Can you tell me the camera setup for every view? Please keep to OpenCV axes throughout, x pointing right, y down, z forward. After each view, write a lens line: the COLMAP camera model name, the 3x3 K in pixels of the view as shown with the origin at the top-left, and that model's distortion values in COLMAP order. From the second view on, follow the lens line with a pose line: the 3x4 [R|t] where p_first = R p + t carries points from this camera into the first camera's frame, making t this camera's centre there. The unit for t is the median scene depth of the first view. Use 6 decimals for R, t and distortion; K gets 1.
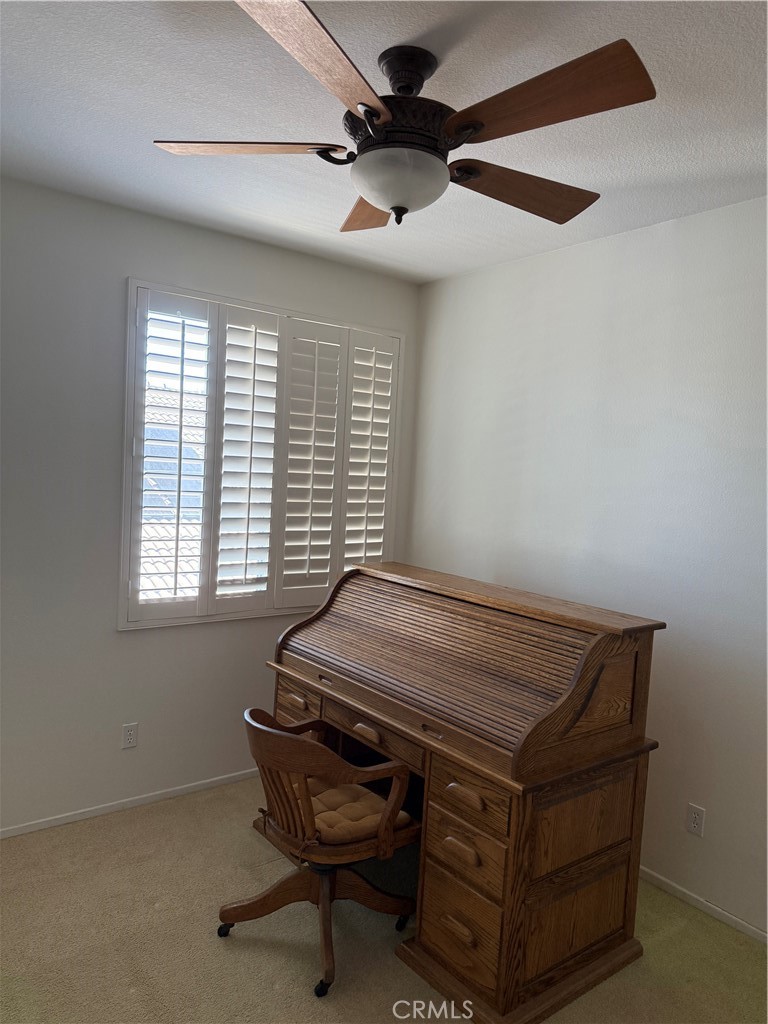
lens RADIAL K [[713.0, 0, 399.8], [0, 713.0, 510.3], [0, 0, 1]] dist [0.000350, -0.003022]
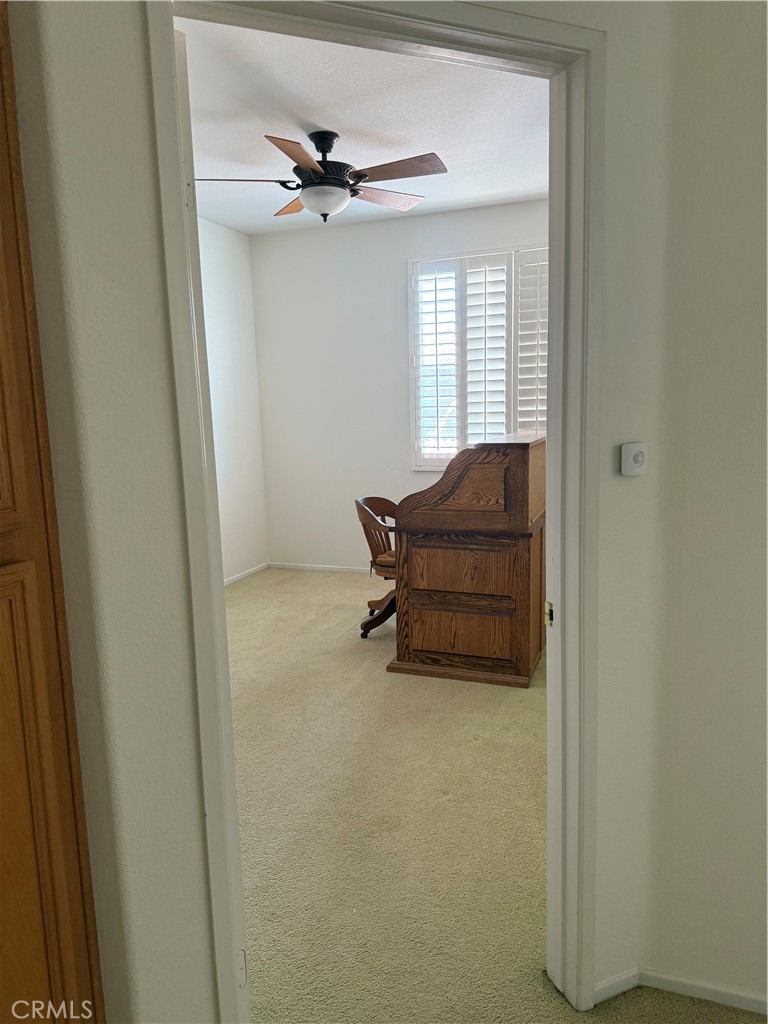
lens RADIAL K [[713.0, 0, 399.8], [0, 713.0, 510.3], [0, 0, 1]] dist [0.000350, -0.003022]
pose [[0.547149, 0.061103, -0.834802, 1.408429], [0.005699, 0.997037, 0.076713, 0.183922], [0.837016, -0.046731, 0.545180, 0.058096]]
